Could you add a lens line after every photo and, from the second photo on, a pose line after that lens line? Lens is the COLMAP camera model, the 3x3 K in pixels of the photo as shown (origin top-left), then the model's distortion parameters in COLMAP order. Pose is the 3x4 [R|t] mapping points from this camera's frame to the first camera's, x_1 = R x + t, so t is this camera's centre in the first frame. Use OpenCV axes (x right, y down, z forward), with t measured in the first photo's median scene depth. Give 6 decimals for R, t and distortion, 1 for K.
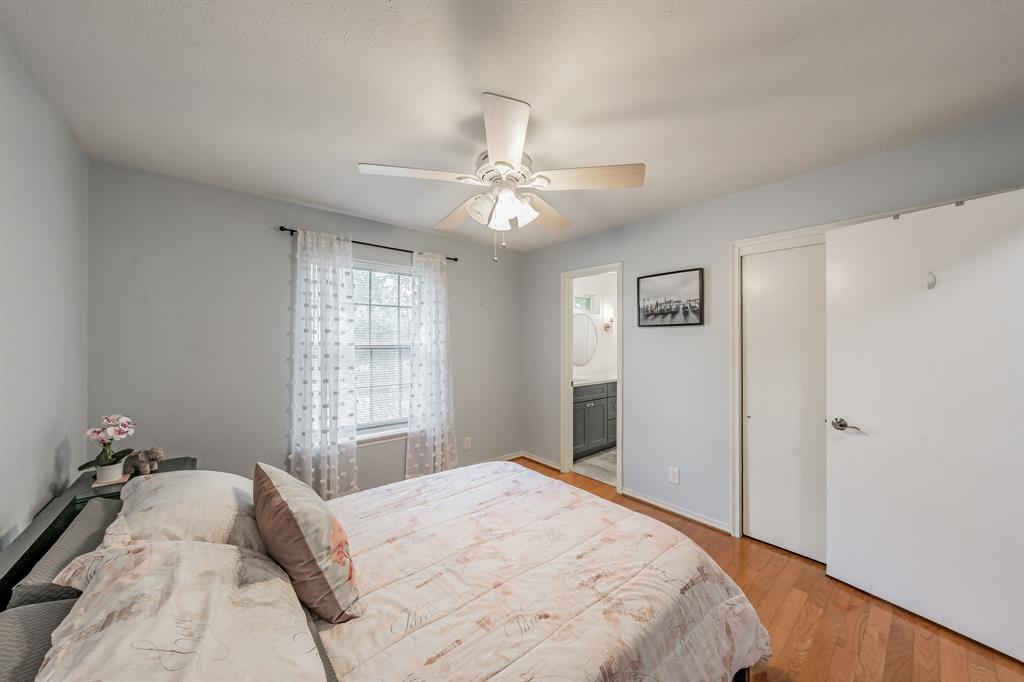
lens RADIAL K [[357.0, 0, 513.0], [0, 357.0, 347.3], [0, 0, 1]] dist [-0.000602, -0.000046]
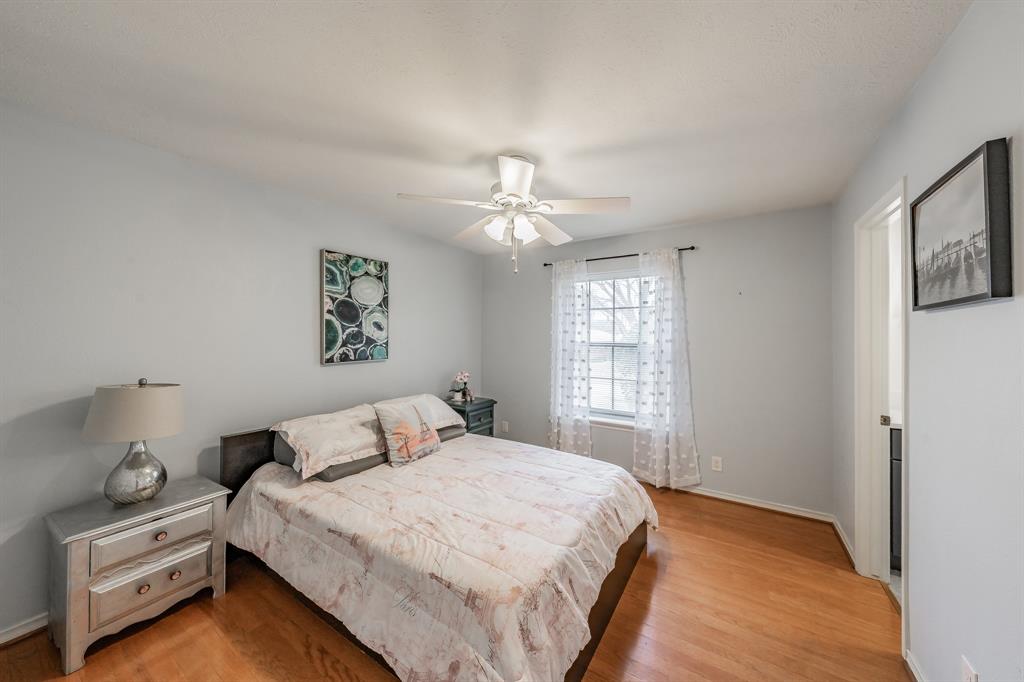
lens RADIAL K [[350.7, 0, 512.0], [0, 350.7, 341.0], [0, 0, 1]] dist [0.000655, 0.000002]
pose [[0.294442, 0.007602, -0.955639, 0.734658], [-0.023379, 0.999726, 0.000749, -0.007323], [0.955383, 0.022122, 0.294539, 0.434405]]
